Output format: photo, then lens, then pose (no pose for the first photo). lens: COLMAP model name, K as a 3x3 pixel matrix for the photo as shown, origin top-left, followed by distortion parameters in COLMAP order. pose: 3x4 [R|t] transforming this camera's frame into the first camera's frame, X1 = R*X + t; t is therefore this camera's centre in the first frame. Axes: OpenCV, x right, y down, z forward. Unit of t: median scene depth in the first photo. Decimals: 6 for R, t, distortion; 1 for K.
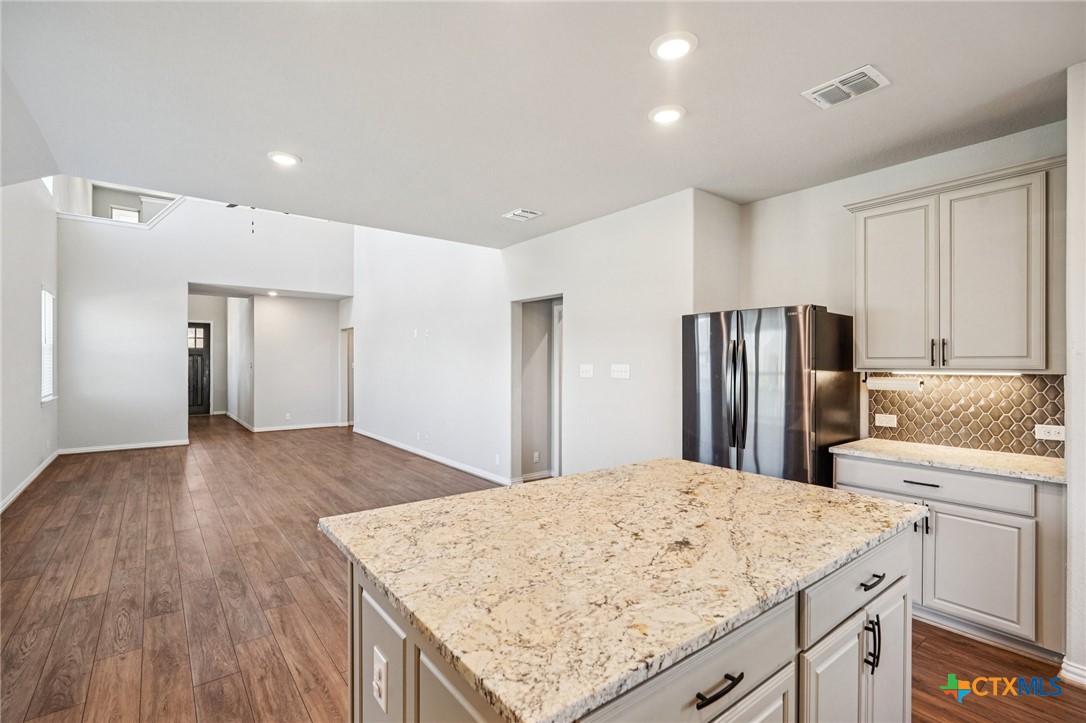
lens RADIAL K [[491.2, 0, 536.3], [0, 491.2, 362.8], [0, 0, 1]] dist [-0.001815, 0.000221]
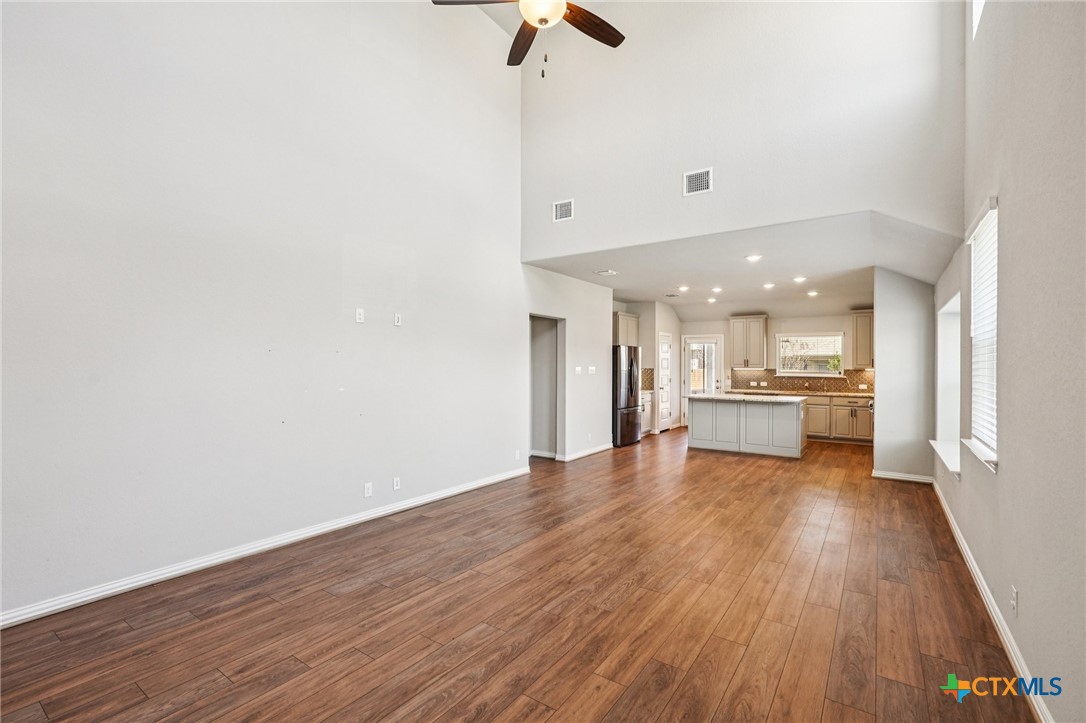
lens RADIAL K [[485.5, 0, 543.0], [0, 485.5, 361.5], [0, 0, 1]] dist [-0.011597, 0.000098]
pose [[-0.293749, 0.002188, 0.955880, -0.864048], [-0.006358, 0.999971, -0.004243, -0.003416], [-0.955861, -0.007324, -0.293727, 0.978218]]
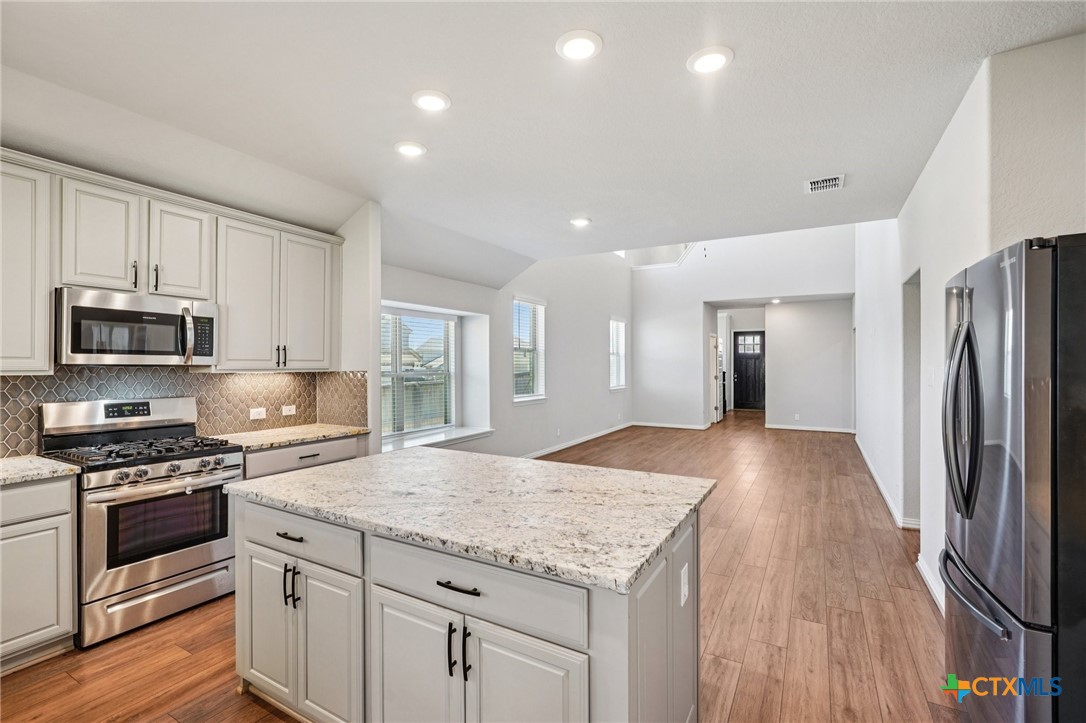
lens RADIAL K [[485.5, 0, 543.0], [0, 485.5, 361.5], [0, 0, 1]] dist [-0.011597, 0.000098]
pose [[0.385806, -0.009211, -0.922534, 0.314626], [0.001047, 0.999954, -0.009546, 0.001476], [0.922580, 0.002717, 0.385797, 0.150744]]
